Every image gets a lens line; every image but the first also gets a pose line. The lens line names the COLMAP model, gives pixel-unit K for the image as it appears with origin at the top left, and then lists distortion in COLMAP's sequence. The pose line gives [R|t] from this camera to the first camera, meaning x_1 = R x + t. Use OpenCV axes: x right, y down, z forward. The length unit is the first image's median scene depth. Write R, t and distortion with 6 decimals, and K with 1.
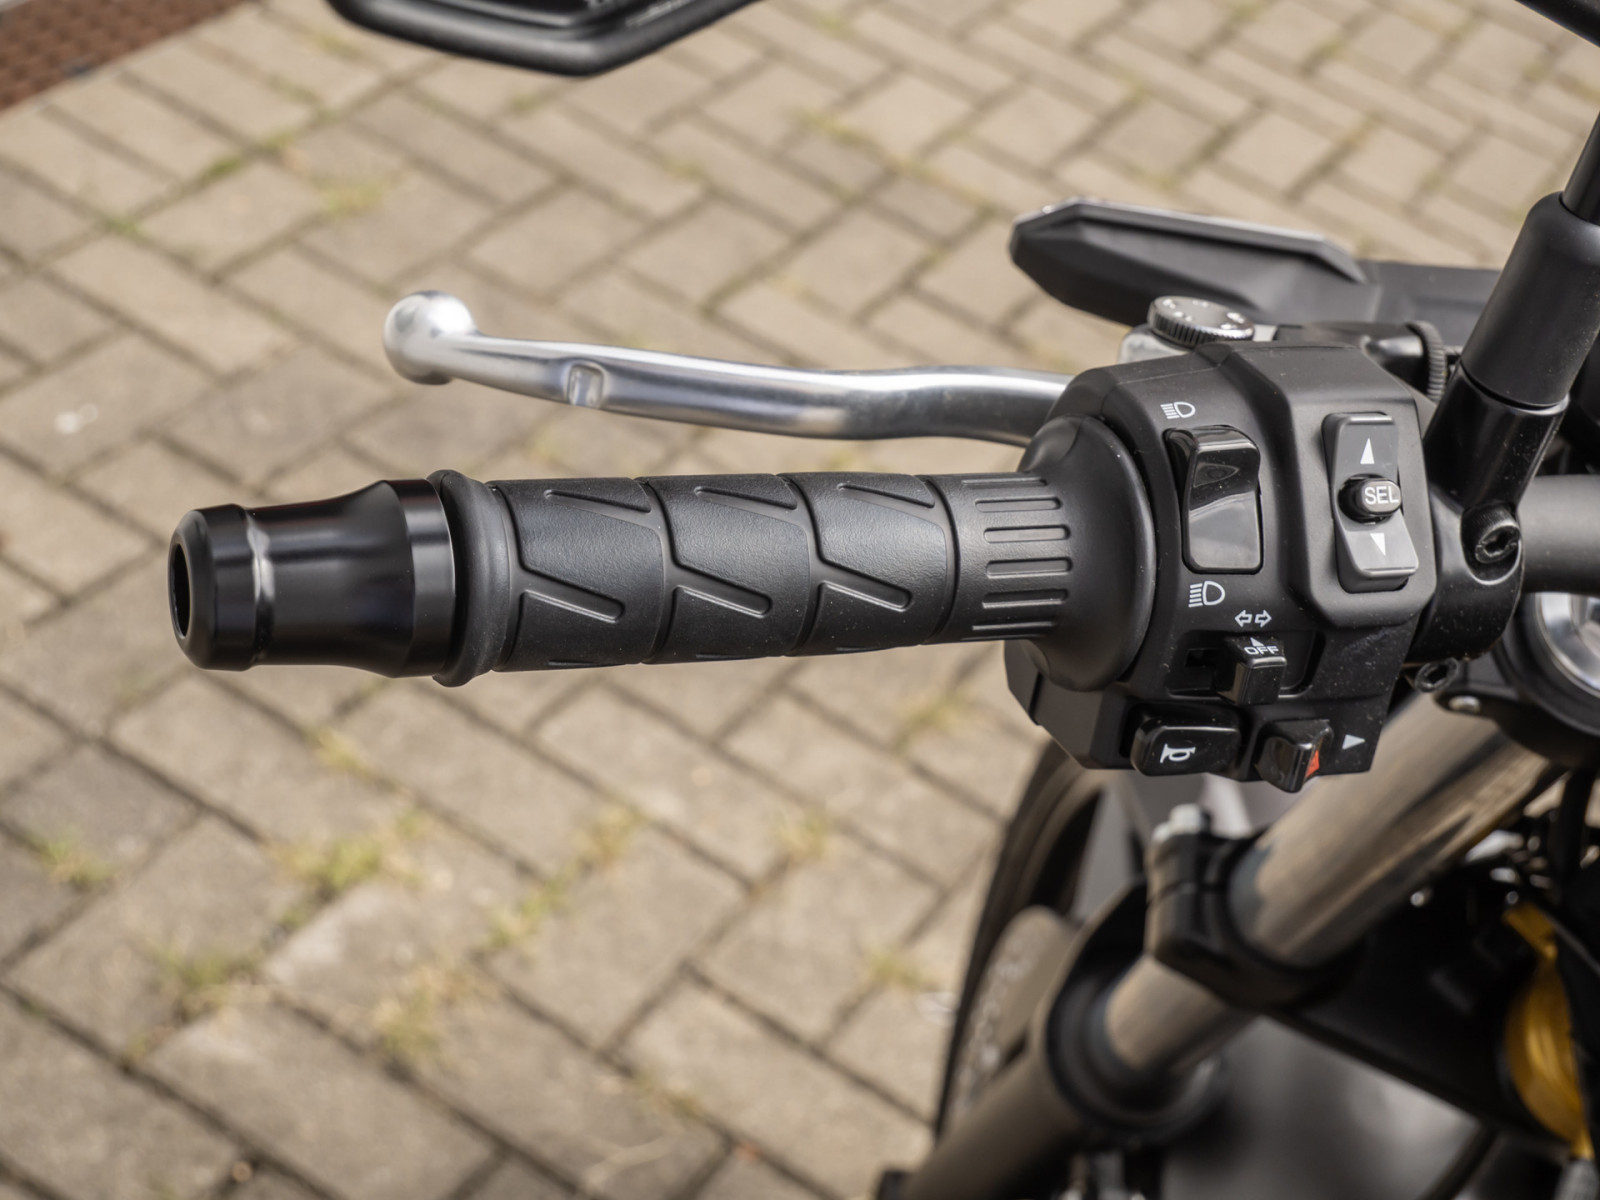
lens RADIAL K [[2766.8, 0, 800.0], [0, 2766.8, 600.0], [0, 0, 1]] dist [-0.041150, 0.088177]
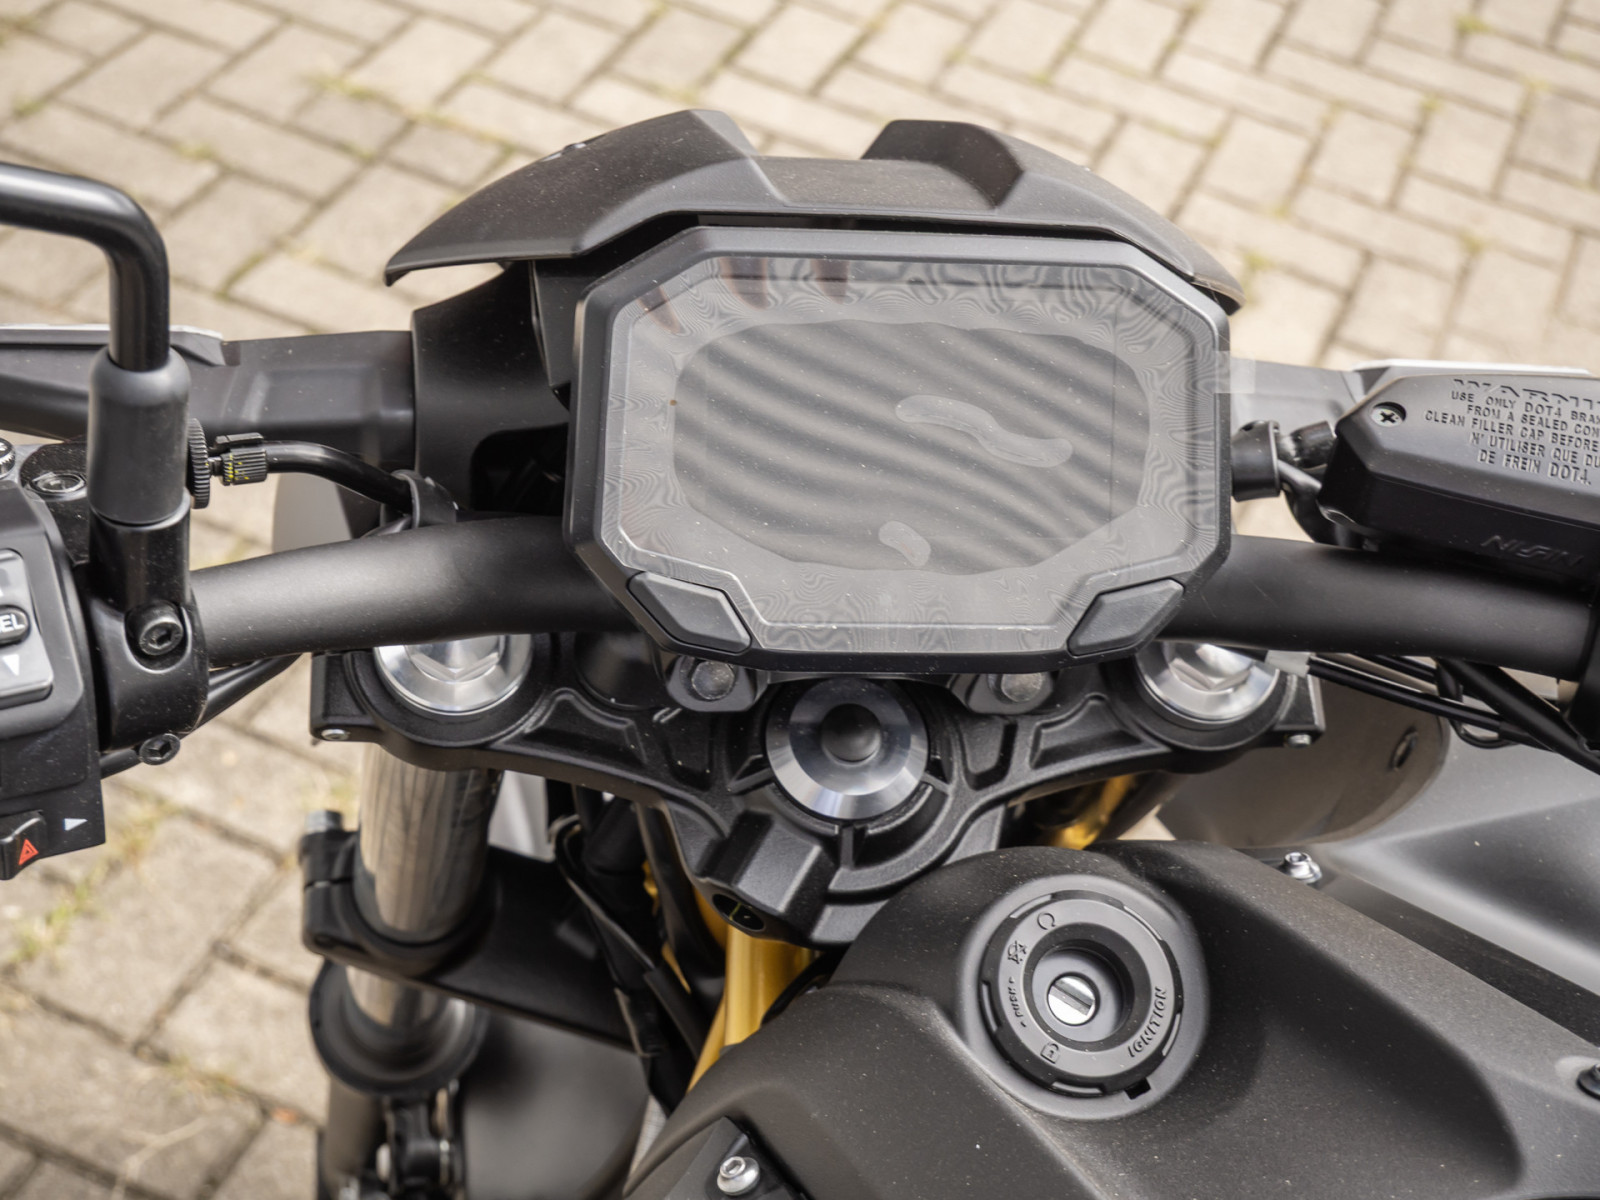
lens RADIAL K [[2766.8, 0, 800.0], [0, 2766.8, 600.0], [0, 0, 1]] dist [-0.041150, 0.088177]
pose [[0.986848, -0.146722, 0.067846, 0.127224], [0.143681, 0.988472, 0.047749, -0.015214], [-0.074069, -0.037373, 0.996553, -0.047584]]
